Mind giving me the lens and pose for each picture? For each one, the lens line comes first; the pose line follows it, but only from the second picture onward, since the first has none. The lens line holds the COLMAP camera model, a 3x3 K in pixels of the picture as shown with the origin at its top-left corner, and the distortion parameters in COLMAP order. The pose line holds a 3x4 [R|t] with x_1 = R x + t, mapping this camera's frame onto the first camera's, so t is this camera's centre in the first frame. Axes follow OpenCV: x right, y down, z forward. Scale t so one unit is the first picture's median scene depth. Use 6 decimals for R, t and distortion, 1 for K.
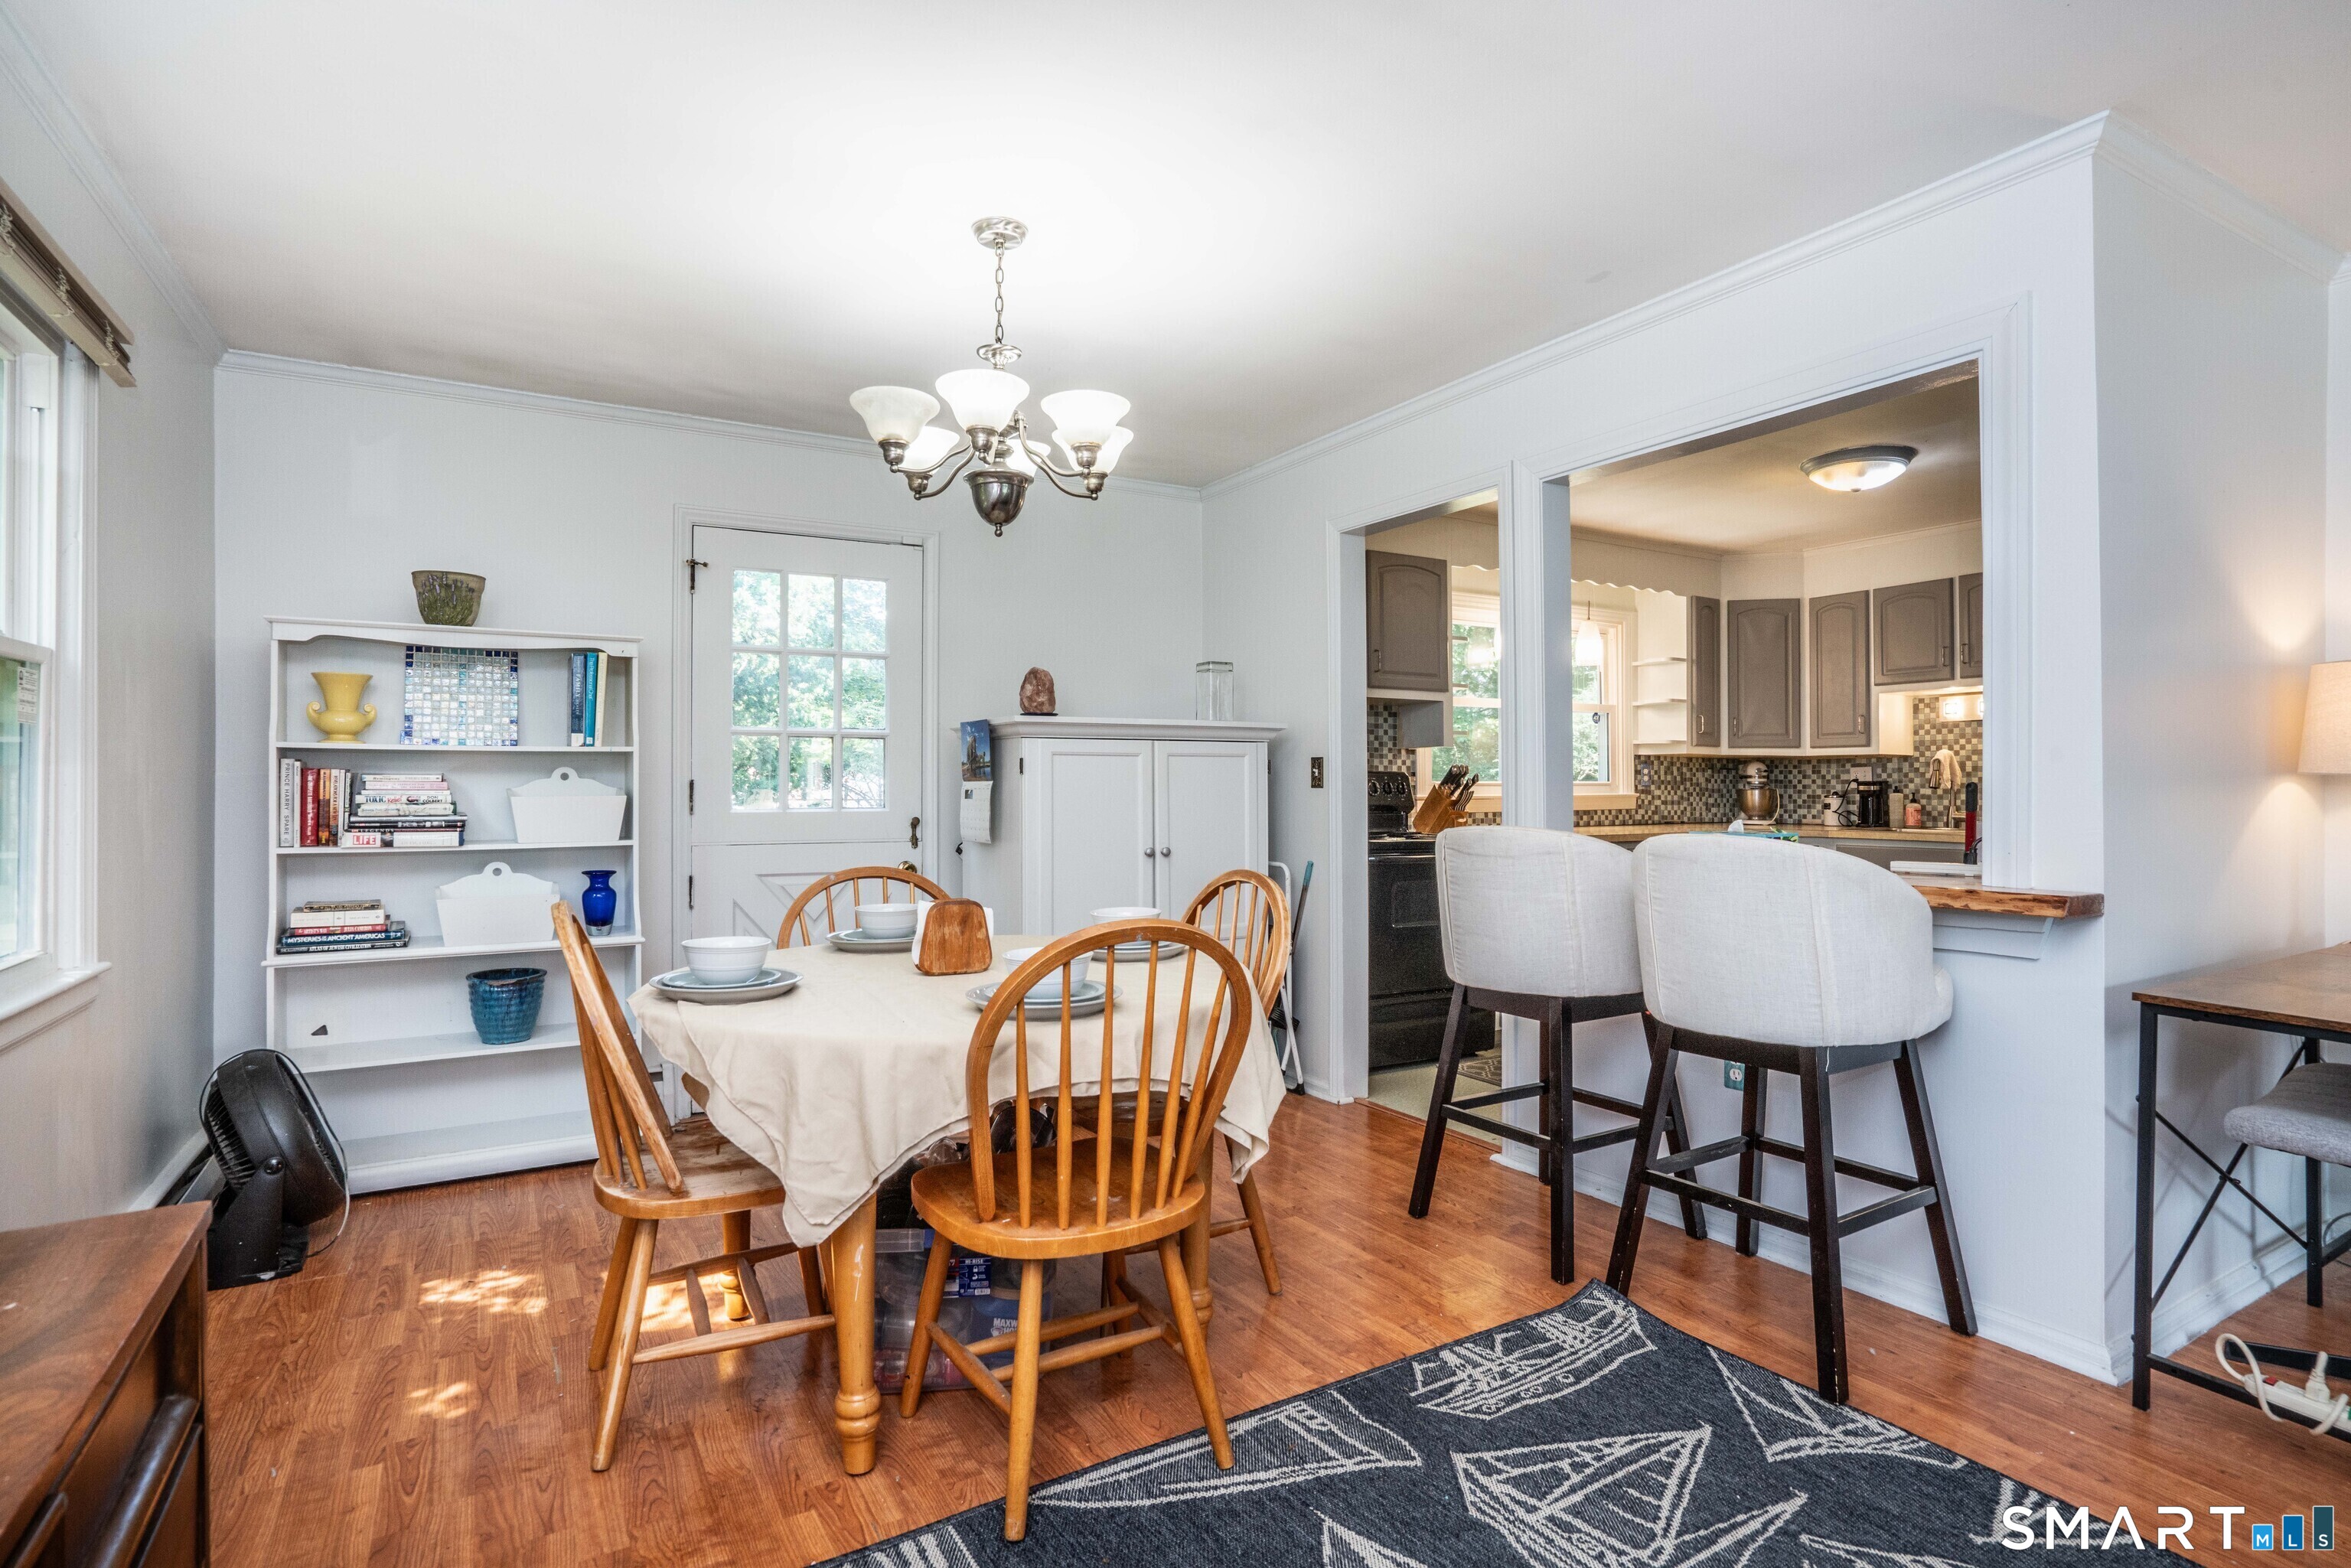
lens RADIAL K [[1145.9, 0, 1164.2], [0, 1145.9, 787.0], [0, 0, 1]] dist [-0.035706, 0.000621]
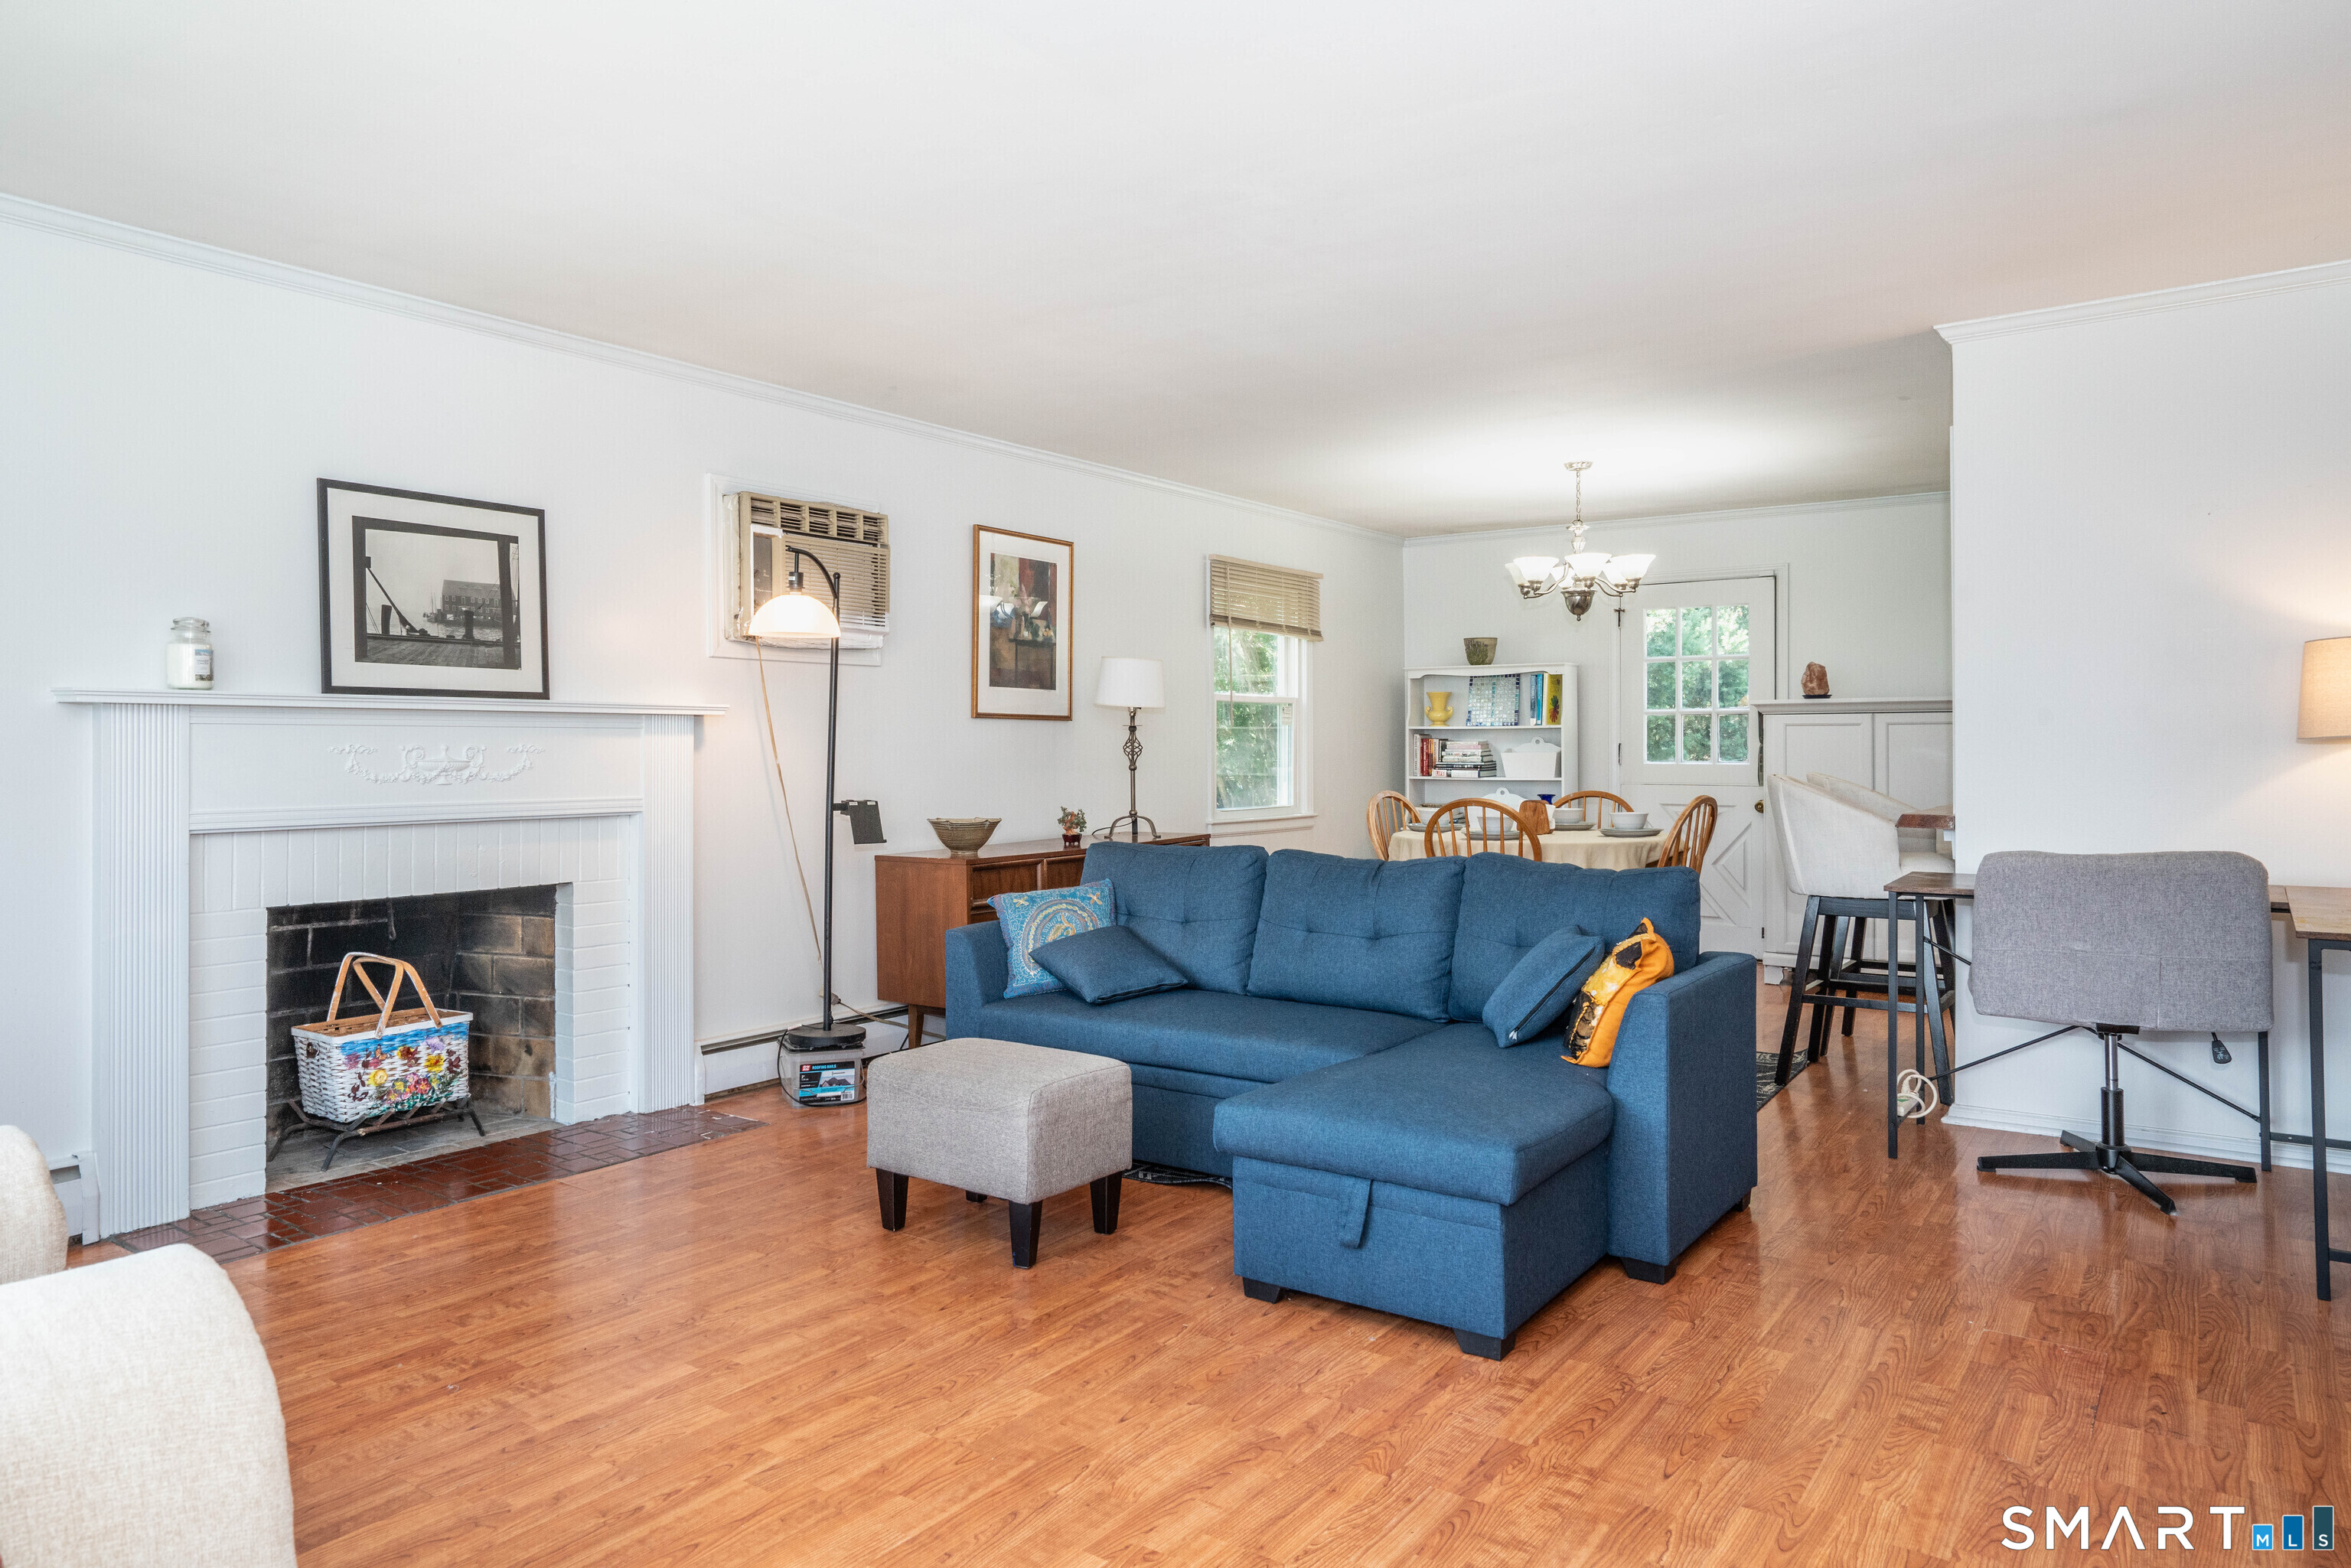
lens RADIAL K [[1509.2, 0, 1108.5], [0, 1509.2, 746.9], [0, 0, 1]] dist [-0.005852, -0.000675]
pose [[0.389749, 0.000089, -0.920921, 1.431620], [-0.001090, 0.999999, -0.000364, 0.000213], [0.920920, 0.001146, 0.389749, -0.573233]]
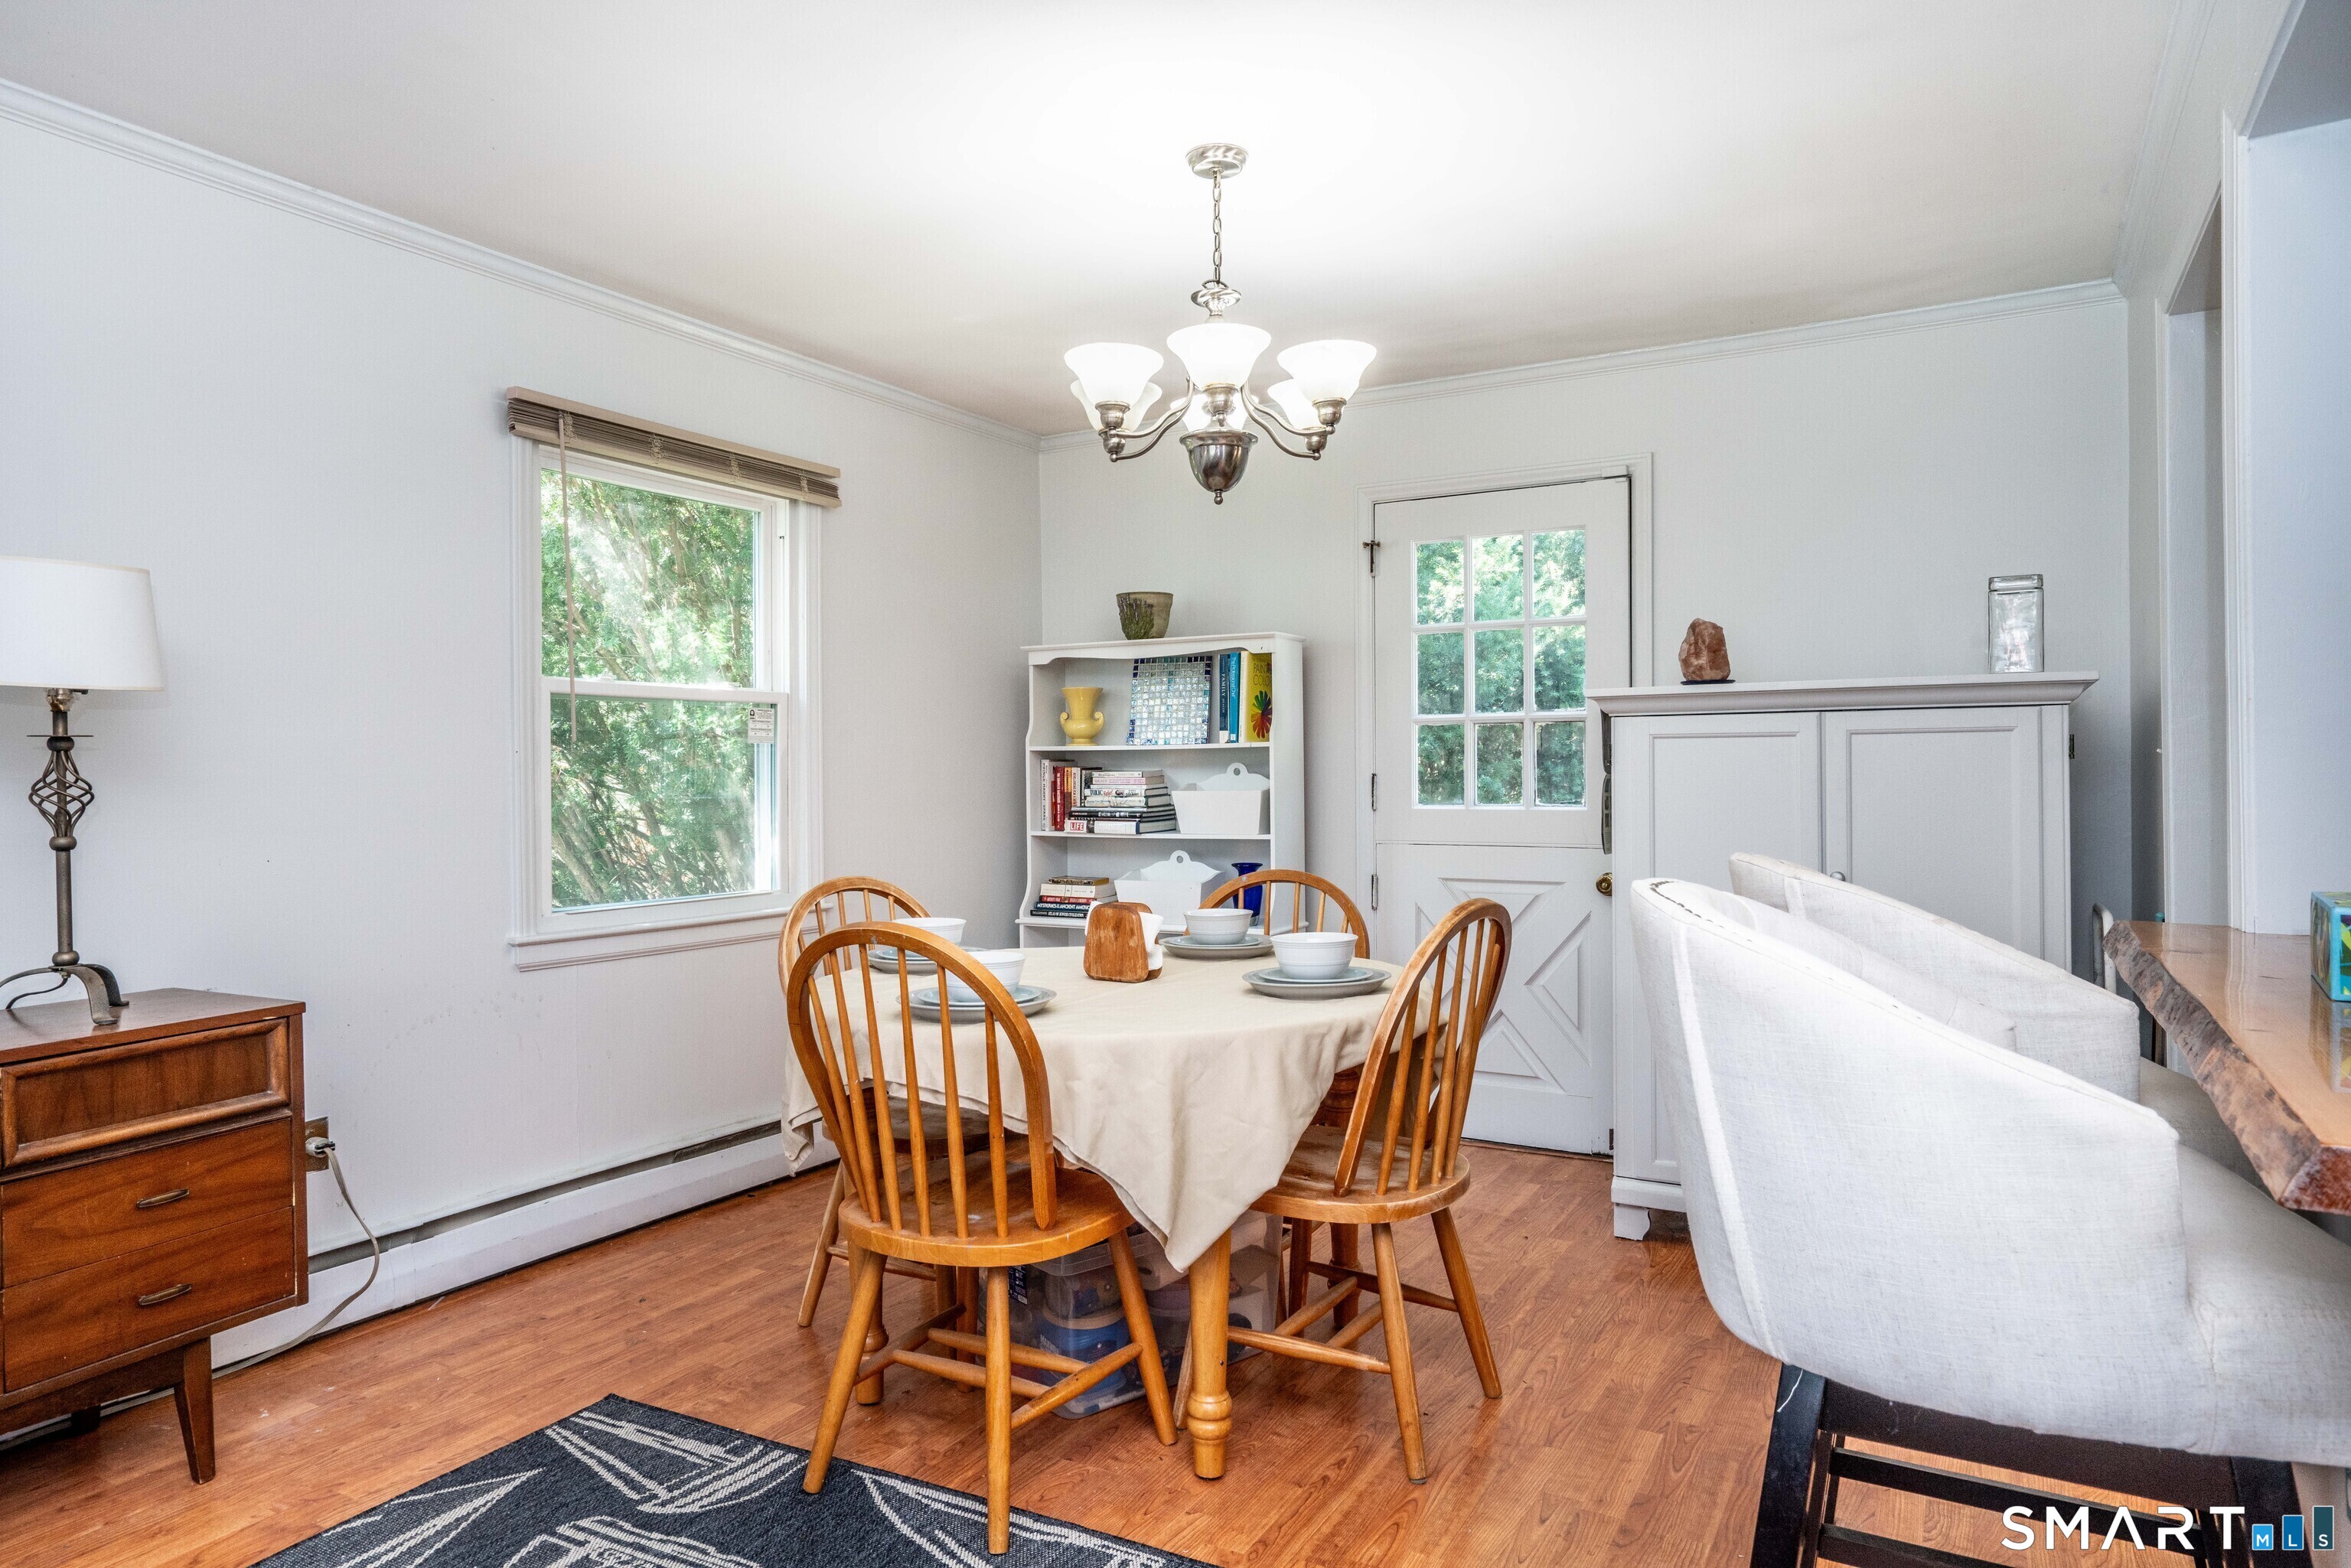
lens RADIAL K [[1424.9, 0, 1206.6], [0, 1424.9, 776.9], [0, 0, 1]] dist [0.002702, 0.000441]
pose [[0.509926, -0.001734, -0.860216, 0.593066], [0.004235, 0.999991, 0.000495, -0.005282], [0.860208, -0.003896, 0.509929, 0.306165]]
